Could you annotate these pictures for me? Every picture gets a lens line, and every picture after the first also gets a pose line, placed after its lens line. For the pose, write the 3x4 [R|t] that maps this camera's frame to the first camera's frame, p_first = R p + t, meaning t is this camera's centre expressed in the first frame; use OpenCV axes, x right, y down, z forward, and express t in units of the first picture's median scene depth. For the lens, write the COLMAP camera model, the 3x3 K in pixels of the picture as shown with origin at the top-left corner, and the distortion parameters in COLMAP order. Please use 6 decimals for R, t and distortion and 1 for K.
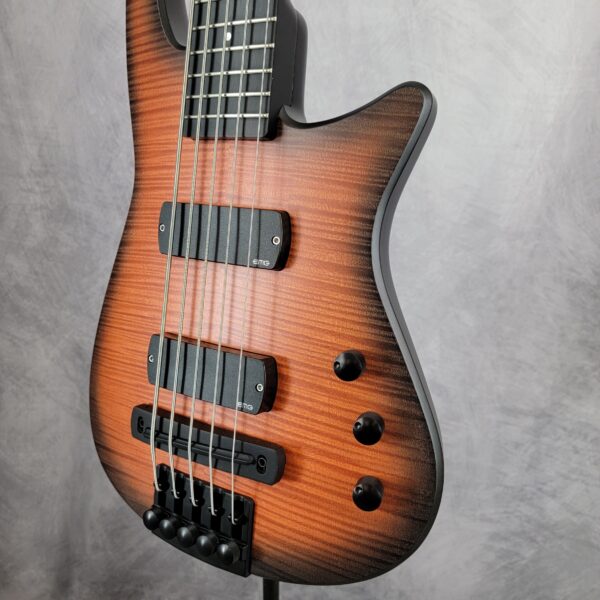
lens RADIAL K [[534.4, 0, 300.4], [0, 534.4, 303.5], [0, 0, 1]] dist [0.025392, -0.021764]
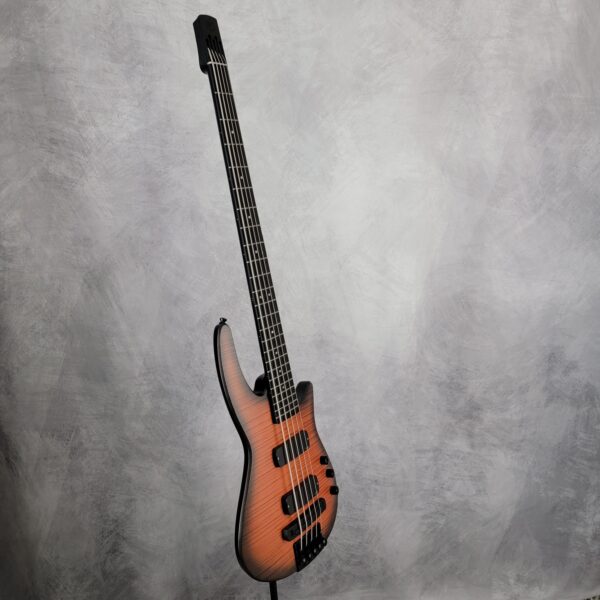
lens RADIAL K [[534.4, 0, 285.8], [0, 534.4, 300.0], [0, 0, 1]] dist [0.025392, -0.021764]
pose [[0.972635, -0.172889, 0.155212, -0.277557], [0.173603, 0.984774, 0.009048, -0.427889], [-0.154413, 0.018144, 0.987840, -0.818901]]
